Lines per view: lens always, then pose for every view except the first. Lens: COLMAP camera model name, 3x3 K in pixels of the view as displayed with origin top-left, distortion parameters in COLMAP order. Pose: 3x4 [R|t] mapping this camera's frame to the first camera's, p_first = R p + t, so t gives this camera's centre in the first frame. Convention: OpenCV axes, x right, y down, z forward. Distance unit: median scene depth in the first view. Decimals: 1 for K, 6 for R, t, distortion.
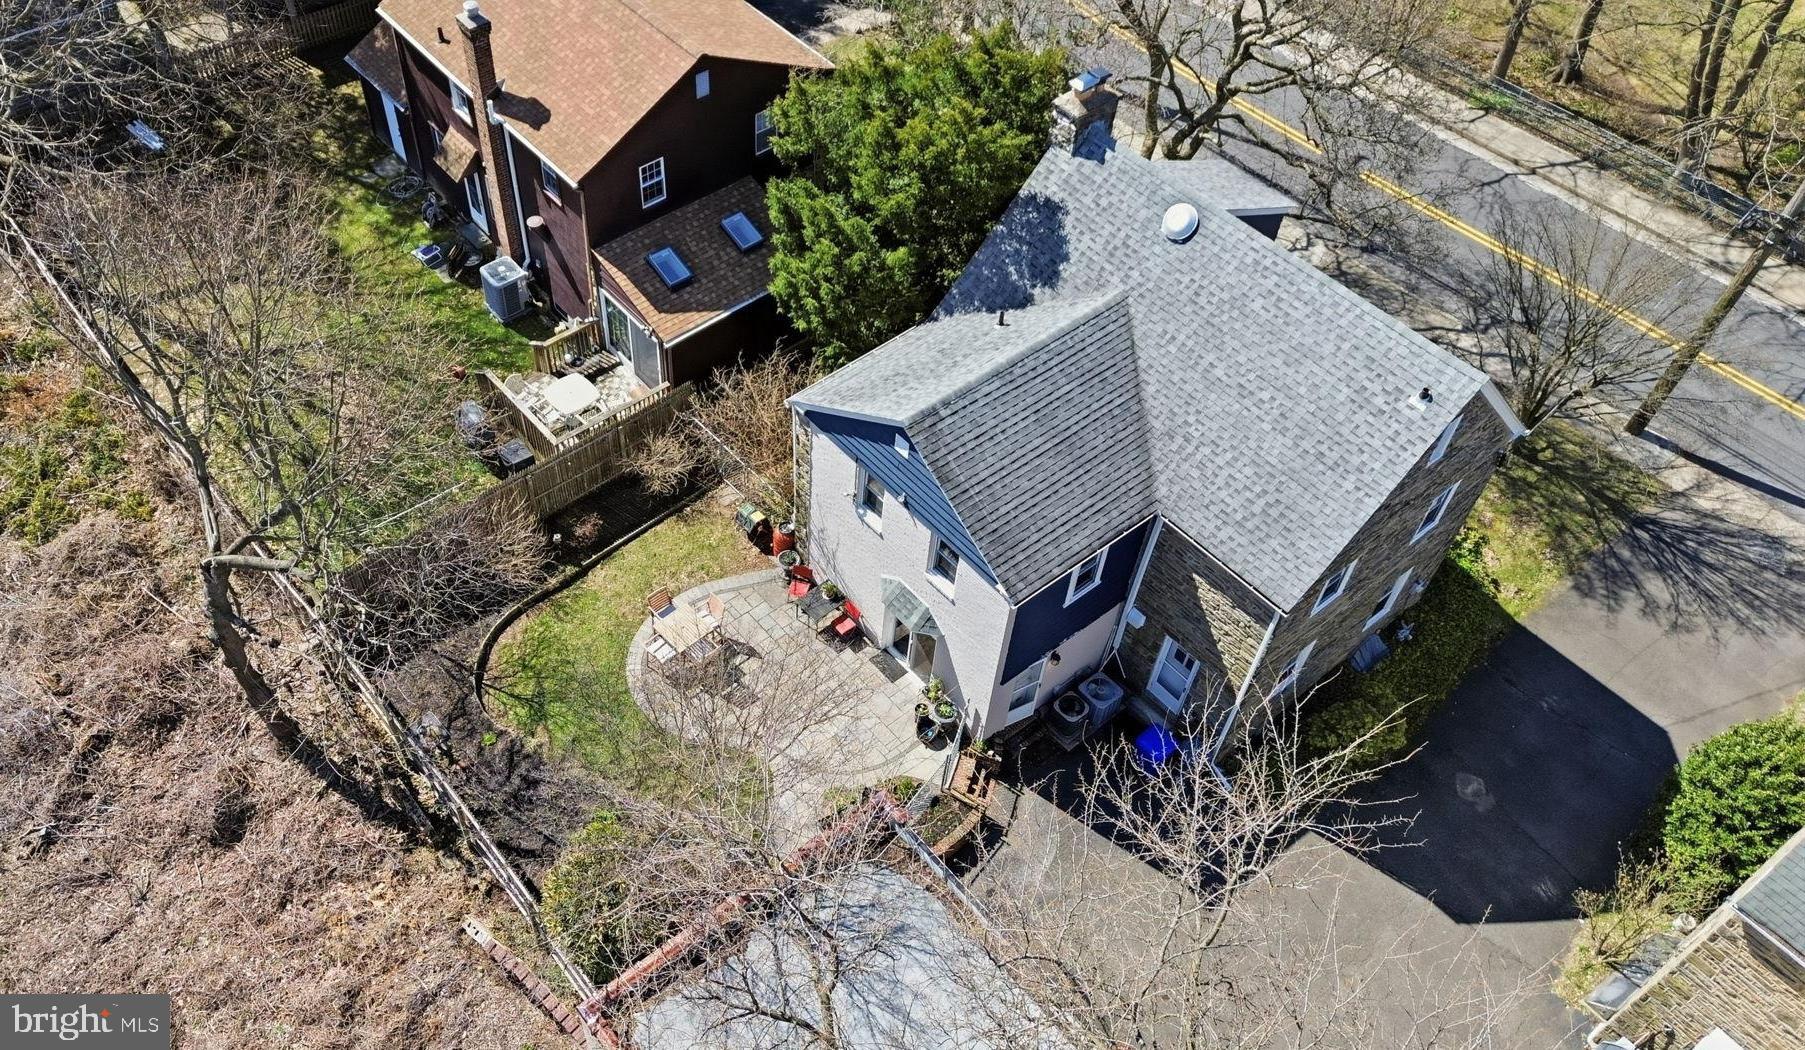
lens RADIAL K [[1494.4, 0, 900.9], [0, 1494.4, 589.1], [0, 0, 1]] dist [-0.006045, 0.001218]
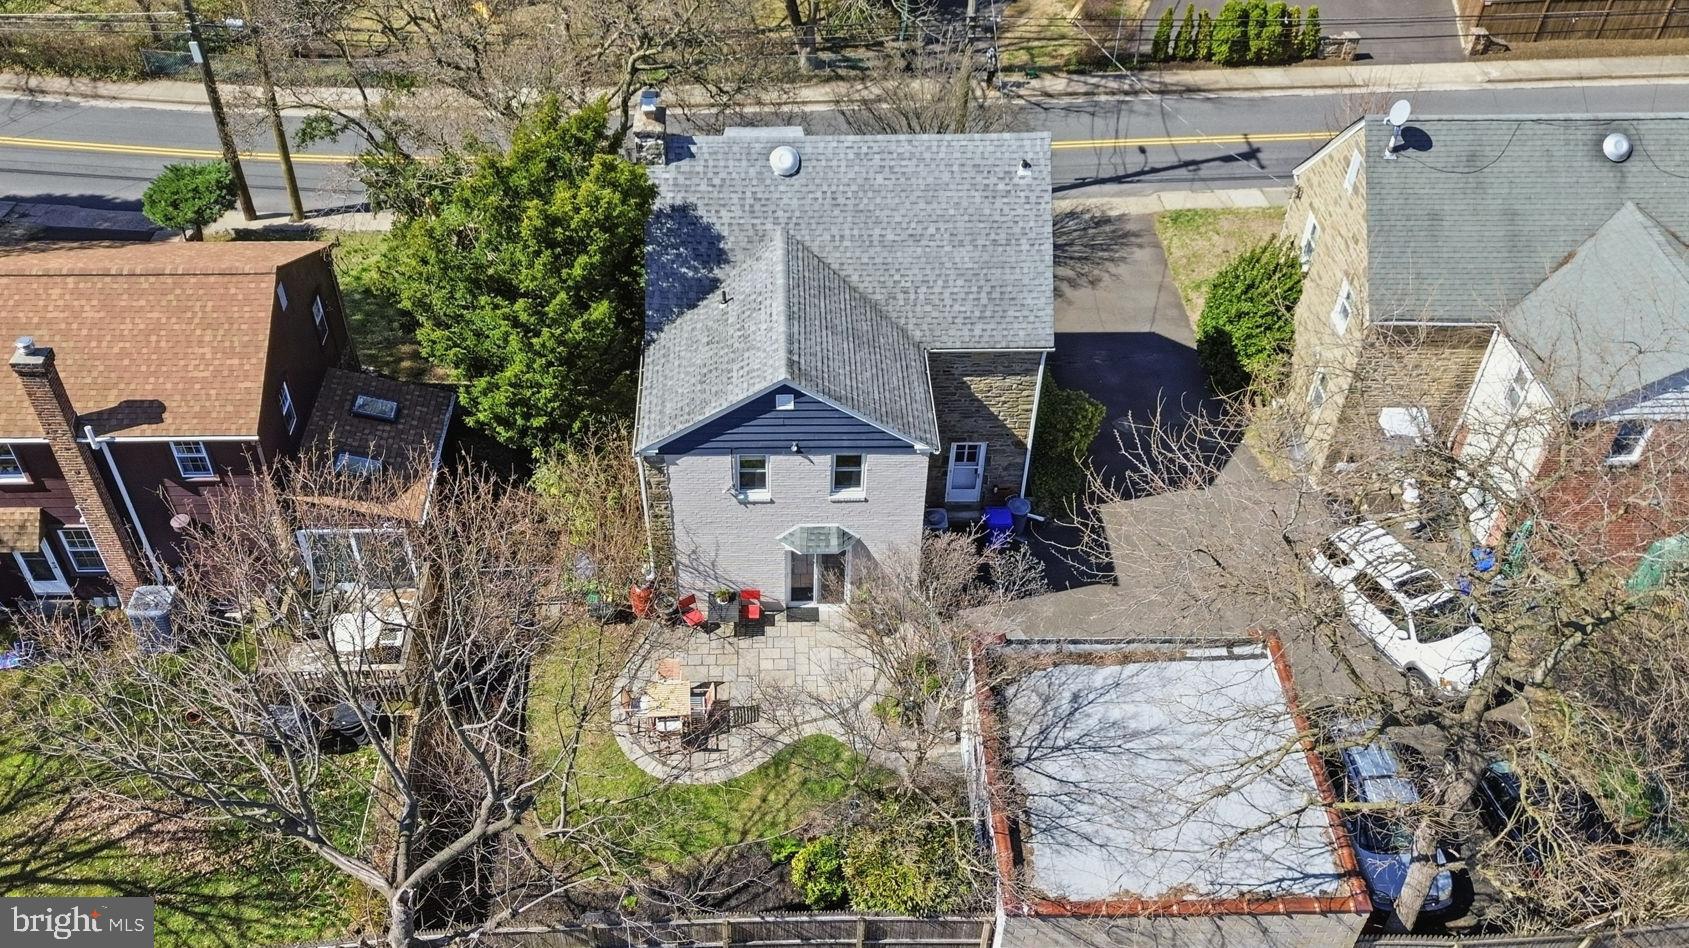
lens RADIAL K [[1433.4, 0, 844.5], [0, 1433.4, 474.0], [0, 0, 1]] dist [0.001223, -0.010775]
pose [[0.593152, -0.538453, 0.598530, -0.613927], [0.622302, 0.778313, 0.083480, -0.107375], [-0.510794, 0.322950, 0.796739, 0.104400]]
